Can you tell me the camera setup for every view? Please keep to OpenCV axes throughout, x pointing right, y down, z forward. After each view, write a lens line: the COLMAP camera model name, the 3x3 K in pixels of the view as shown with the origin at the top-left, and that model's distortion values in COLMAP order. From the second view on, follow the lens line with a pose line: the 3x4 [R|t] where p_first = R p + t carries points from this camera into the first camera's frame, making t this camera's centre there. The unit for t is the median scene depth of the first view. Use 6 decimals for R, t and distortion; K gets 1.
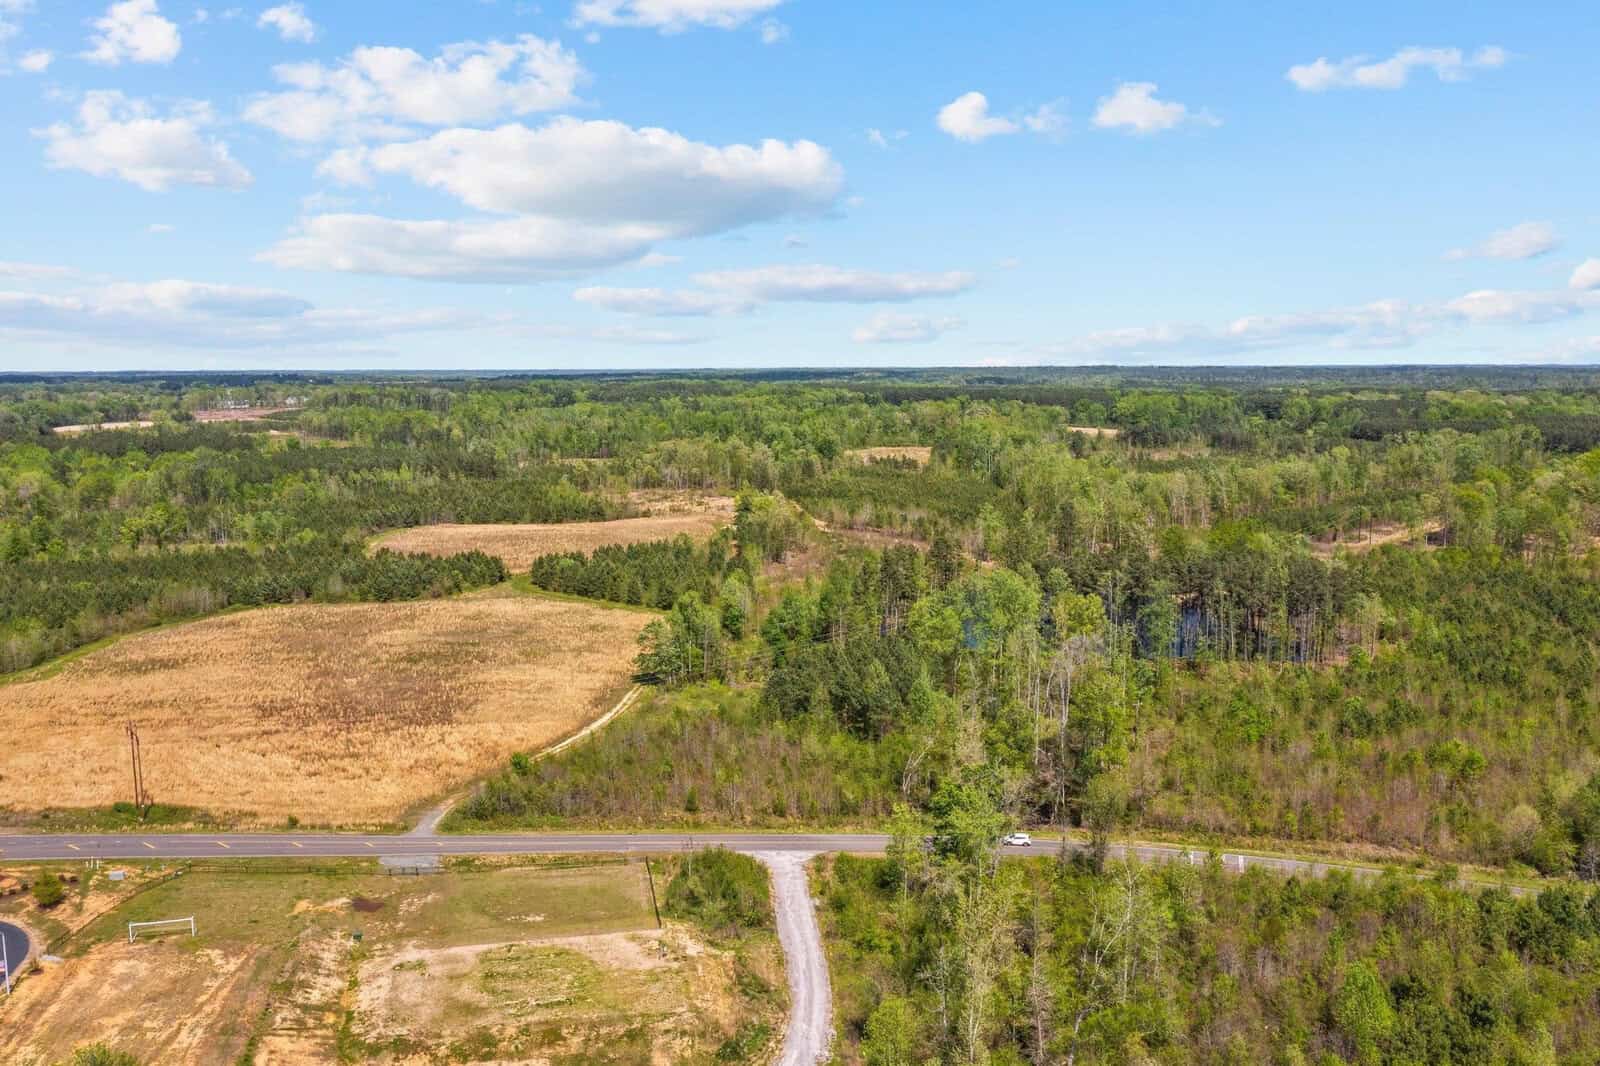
lens RADIAL K [[1278.9, 0, 808.6], [0, 1278.9, 526.9], [0, 0, 1]] dist [-0.007884, 0.010896]
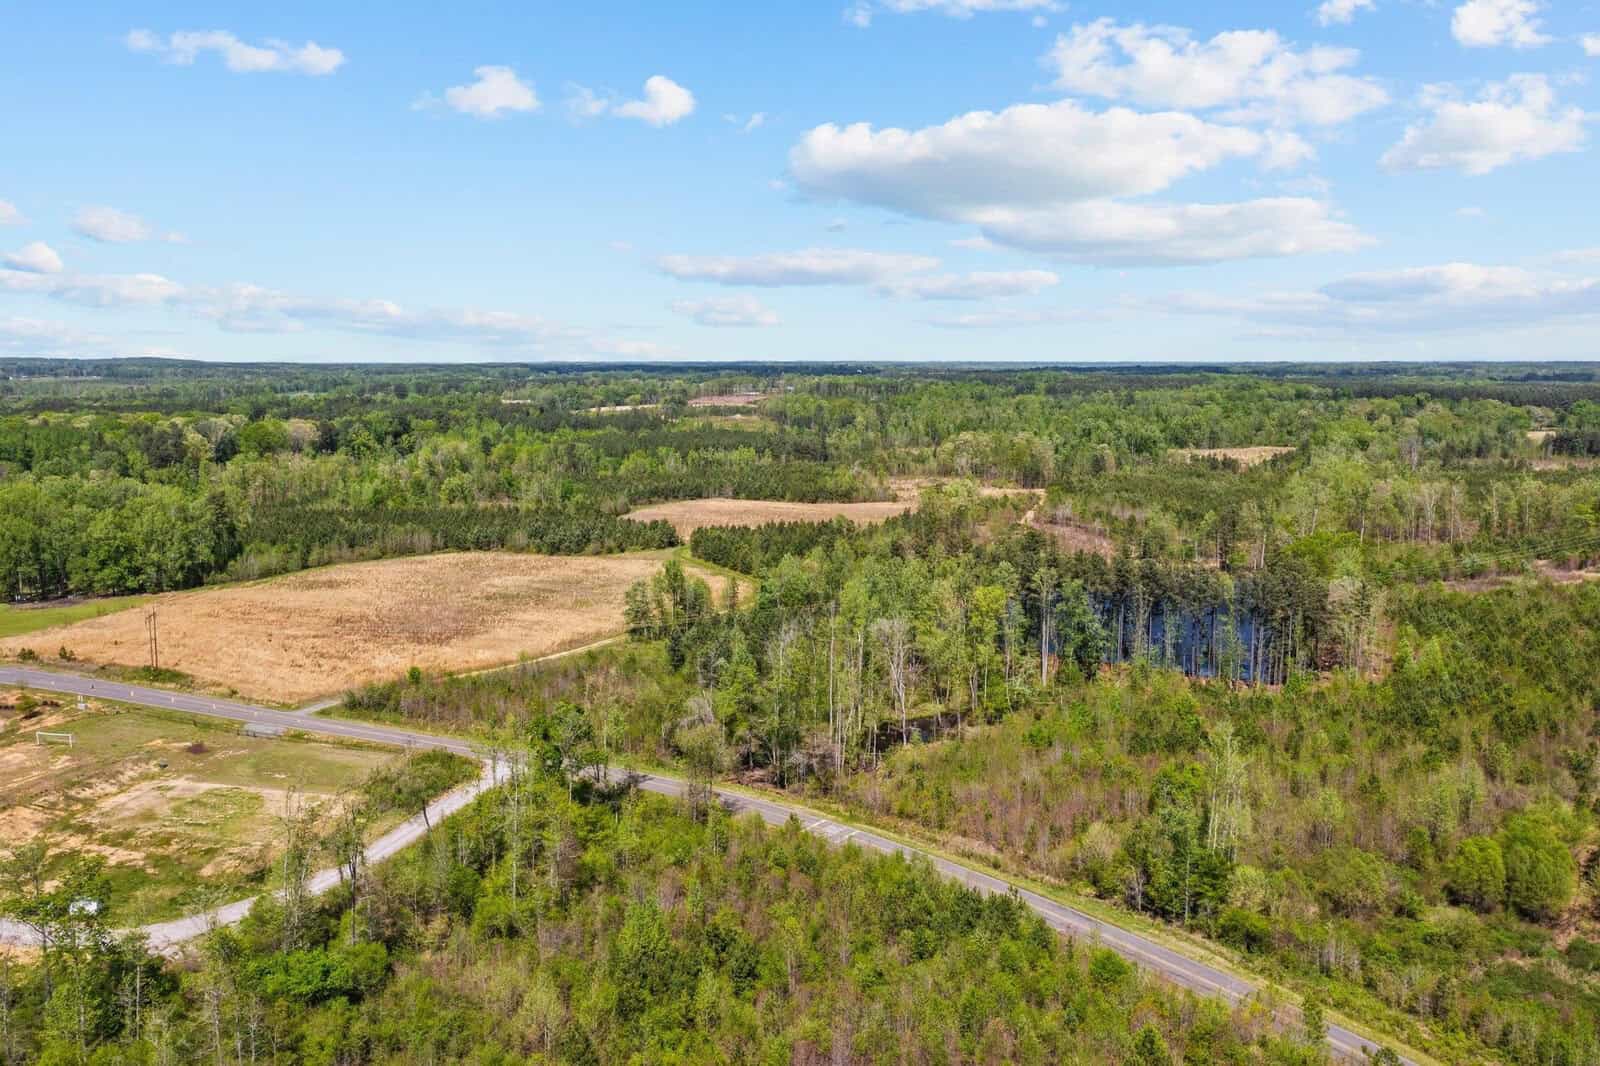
lens RADIAL K [[1278.9, 0, 808.6], [0, 1278.9, 526.9], [0, 0, 1]] dist [-0.007884, 0.010896]
pose [[0.902413, 0.063733, -0.426132, 0.723099], [-0.061179, 0.997932, 0.019695, -0.010977], [0.426506, 0.008298, 0.904447, 0.024384]]
